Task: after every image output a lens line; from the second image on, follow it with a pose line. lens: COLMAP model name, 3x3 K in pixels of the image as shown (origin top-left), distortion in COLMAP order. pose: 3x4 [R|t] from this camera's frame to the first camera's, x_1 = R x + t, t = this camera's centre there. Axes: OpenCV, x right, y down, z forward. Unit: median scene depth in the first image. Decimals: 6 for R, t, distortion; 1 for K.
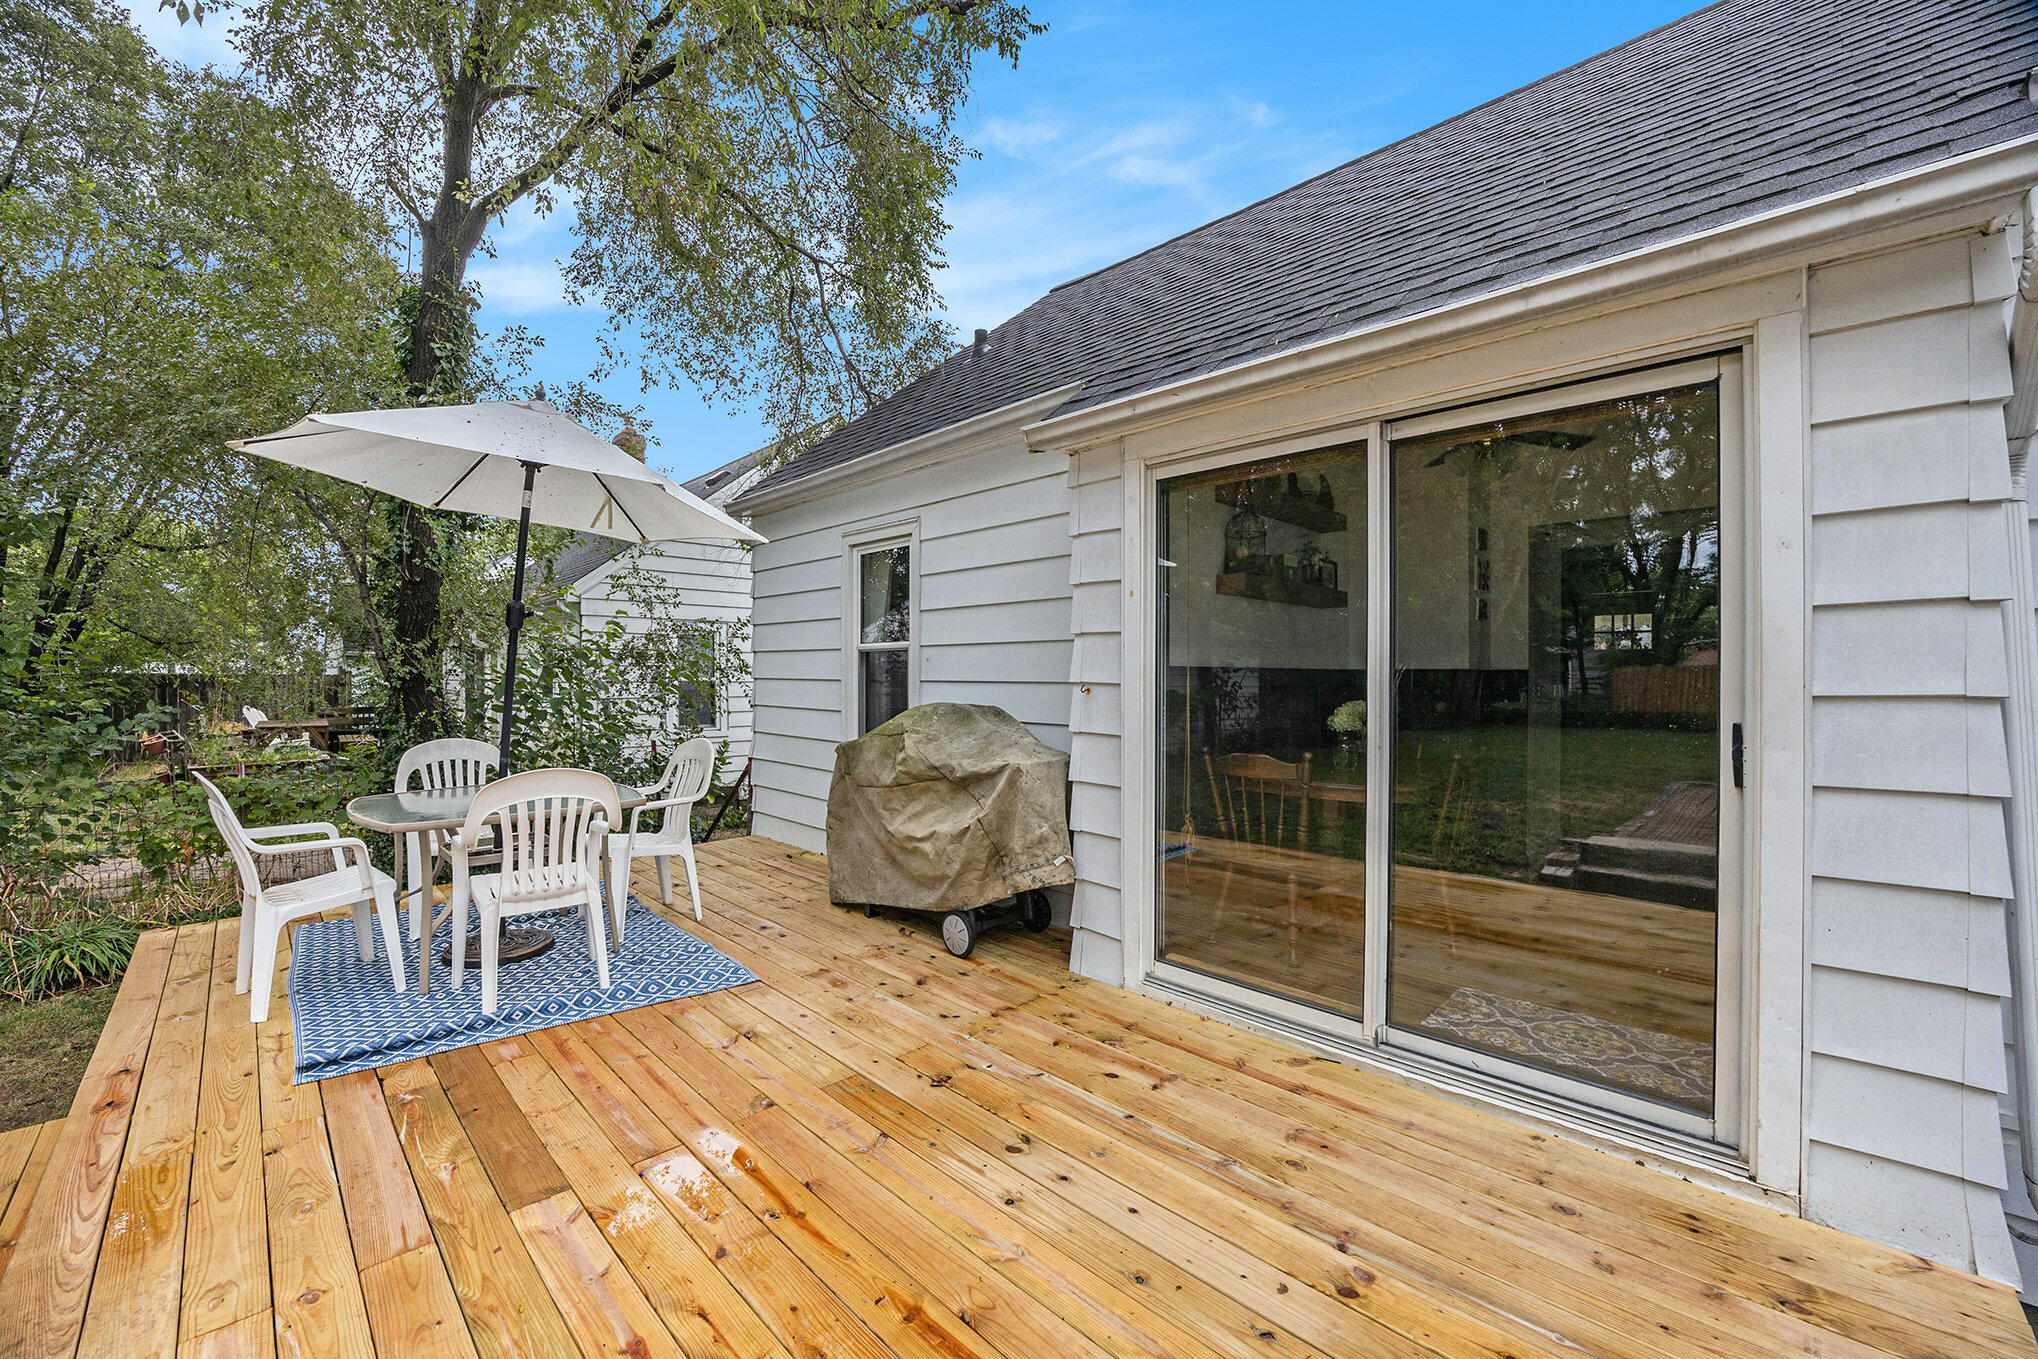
lens RADIAL K [[812.4, 0, 1008.0], [0, 812.4, 670.7], [0, 0, 1]] dist [-0.001427, -0.000221]
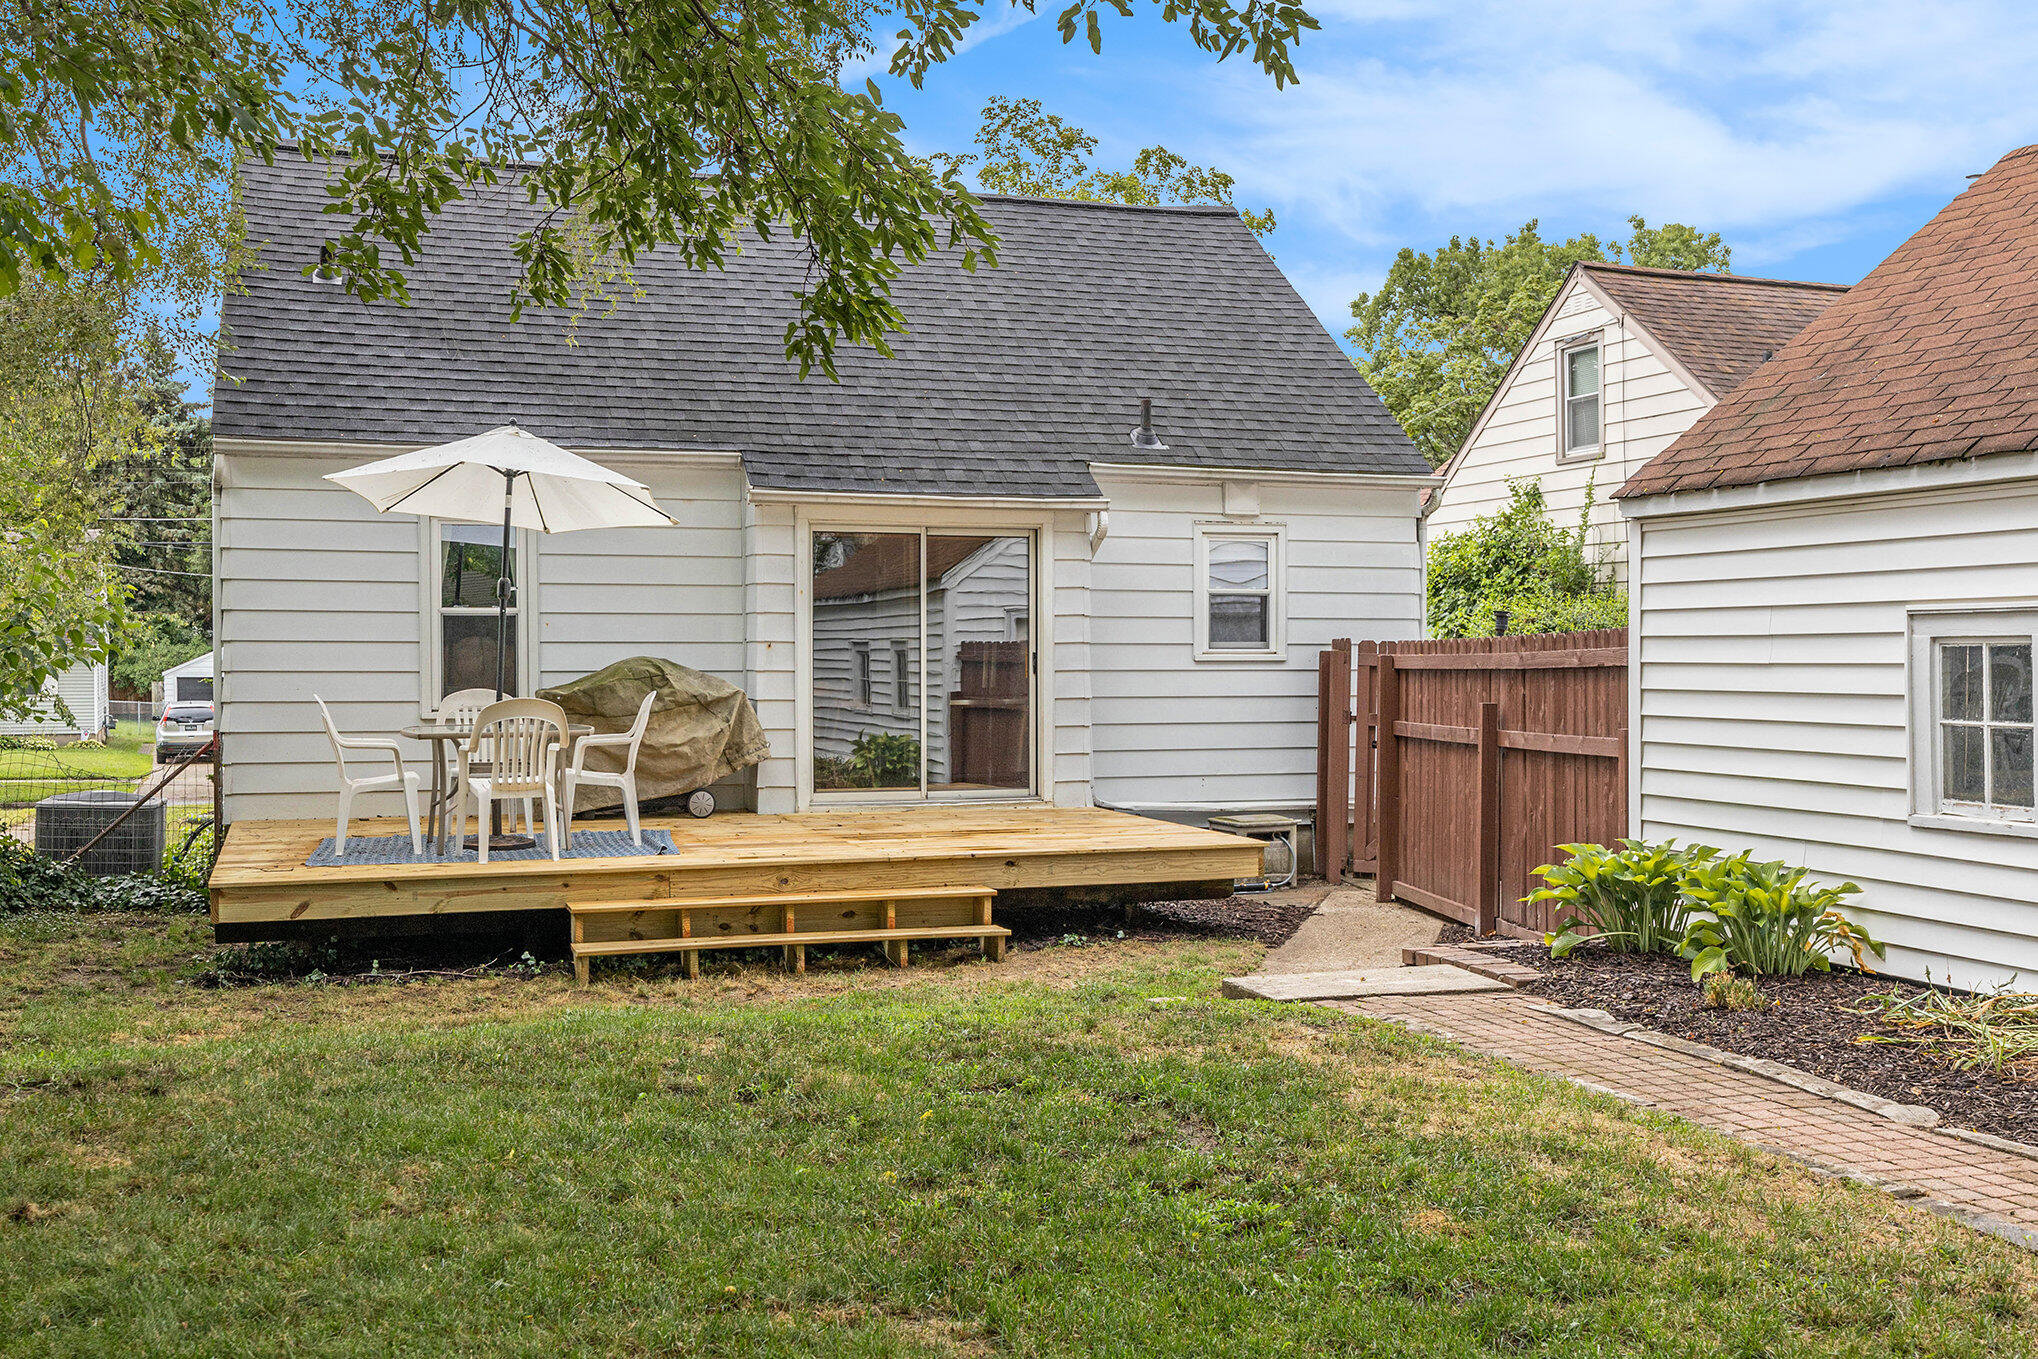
lens RADIAL K [[2062.9, 0, 1019.0], [0, 2062.9, 679.5], [0, 0, 1]] dist [0.077241, -0.156523]
pose [[0.419843, -0.010192, 0.907540, -3.343642], [-0.004703, 0.999899, 0.013405, 0.032860], [-0.907585, -0.009896, 0.419752, -1.183584]]
